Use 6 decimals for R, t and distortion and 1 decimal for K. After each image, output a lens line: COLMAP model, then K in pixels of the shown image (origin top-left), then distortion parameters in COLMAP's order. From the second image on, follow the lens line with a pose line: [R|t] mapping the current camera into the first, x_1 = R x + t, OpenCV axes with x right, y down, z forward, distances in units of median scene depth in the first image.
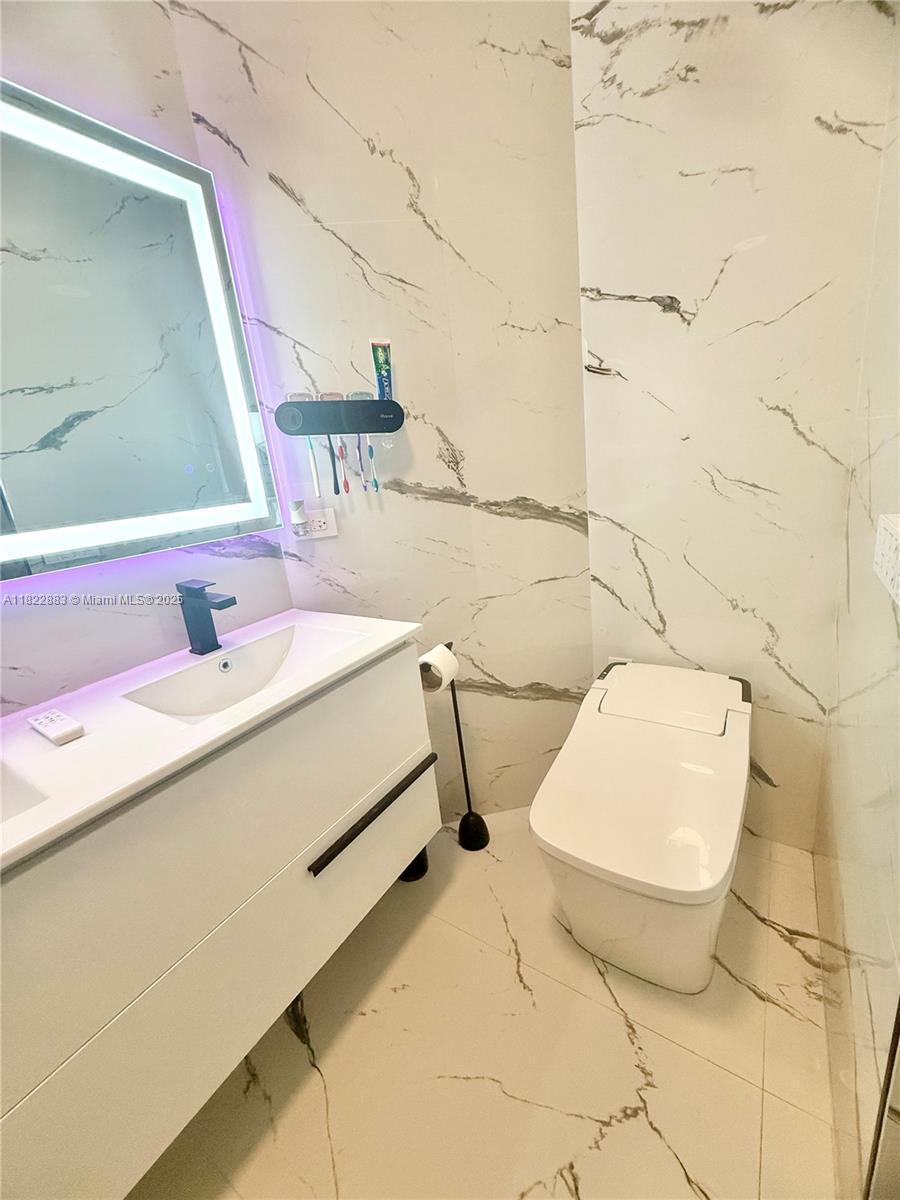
lens RADIAL K [[478.8, 0, 452.6], [0, 478.8, 598.8], [0, 0, 1]] dist [-0.000921, 0.000153]
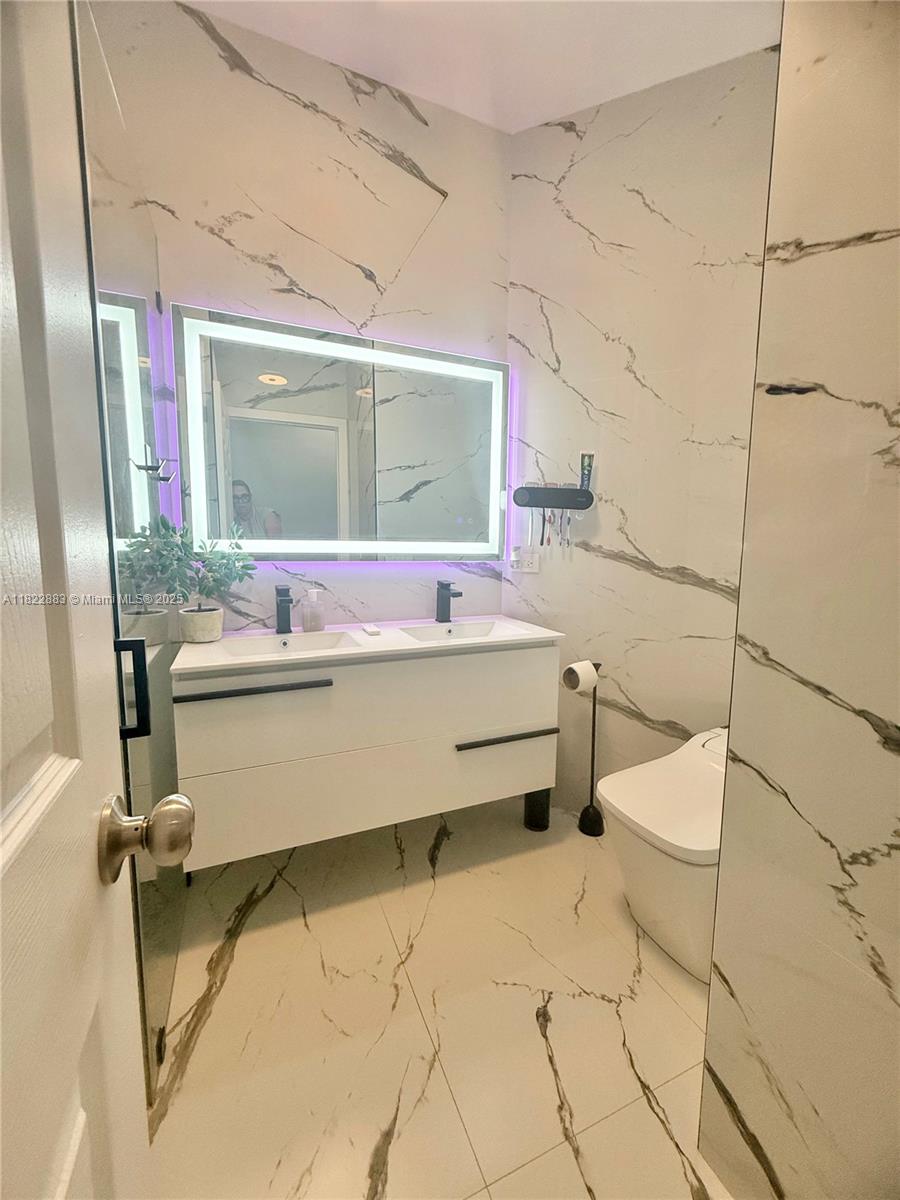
lens RADIAL K [[478.8, 0, 452.6], [0, 478.8, 598.8], [0, 0, 1]] dist [-0.000921, 0.000153]
pose [[0.829562, 0.182142, -0.527874, 0.363936], [-0.246059, 0.967819, -0.052741, 0.097480], [0.501280, 0.173640, 0.847684, -0.411545]]
